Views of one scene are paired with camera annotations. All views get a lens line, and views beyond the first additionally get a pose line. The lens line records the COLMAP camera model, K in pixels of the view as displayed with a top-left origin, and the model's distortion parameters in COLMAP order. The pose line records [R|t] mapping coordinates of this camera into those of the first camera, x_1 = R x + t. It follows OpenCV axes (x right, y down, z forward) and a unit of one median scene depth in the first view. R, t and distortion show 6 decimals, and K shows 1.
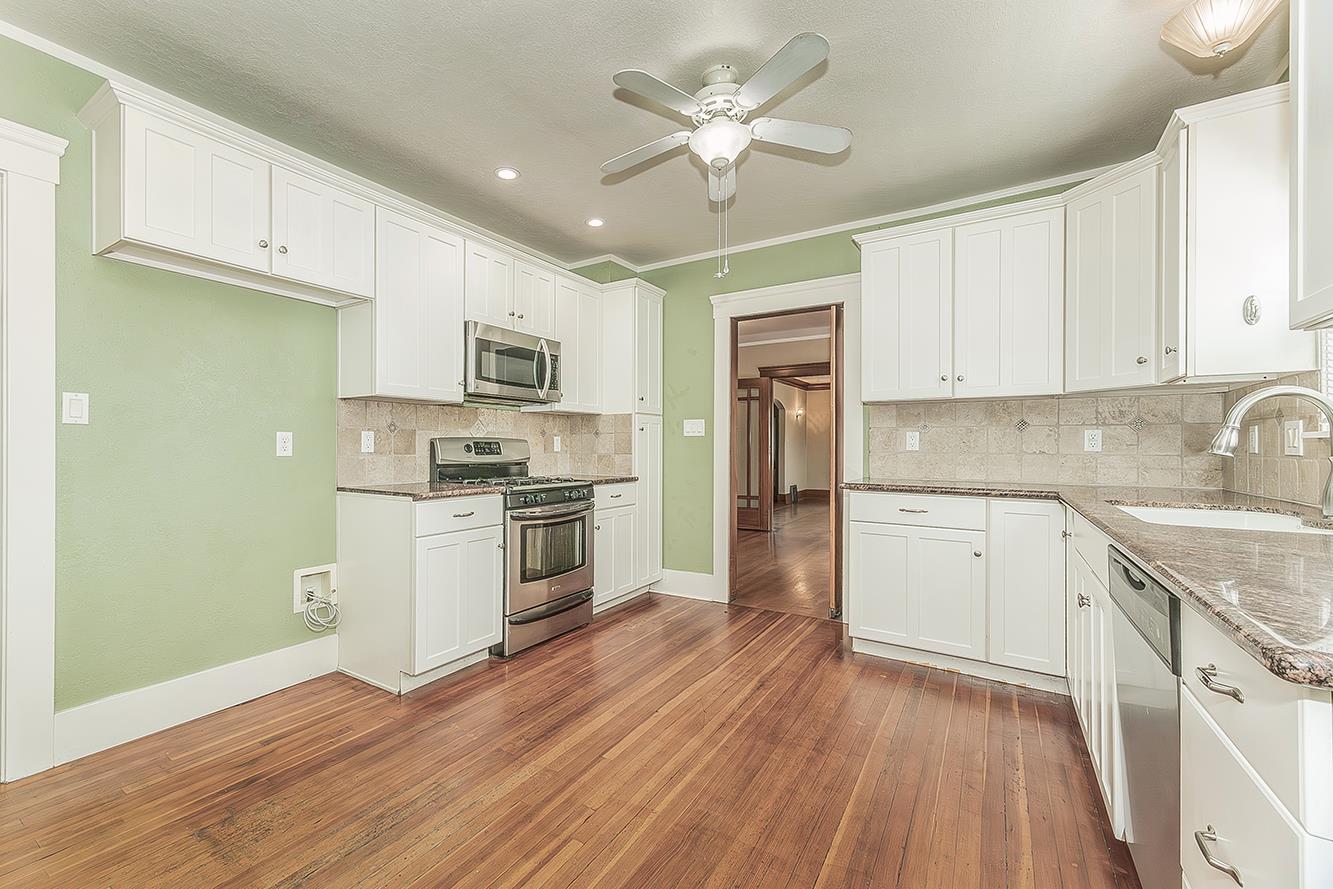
lens RADIAL K [[558.6, 0, 642.7], [0, 558.6, 445.4], [0, 0, 1]] dist [0.014623, 0.000071]
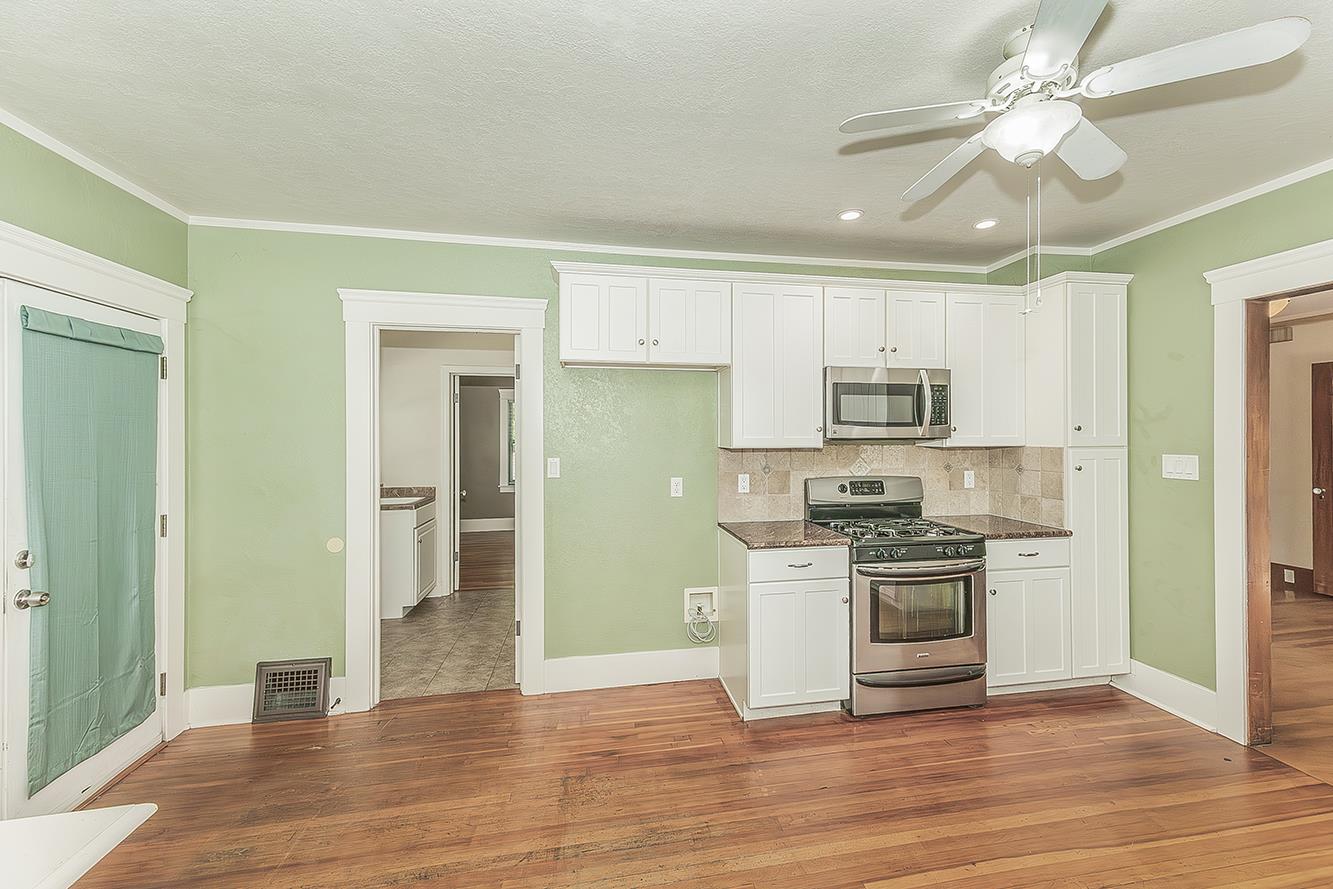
lens RADIAL K [[558.6, 0, 669.5], [0, 558.6, 444.3], [0, 0, 1]] dist [0.014623, 0.000071]
pose [[0.698053, -0.002648, -0.716041, 0.210737], [0.000464, 0.999995, -0.003246, -0.079841], [0.716046, 0.001933, 0.698051, 0.096523]]
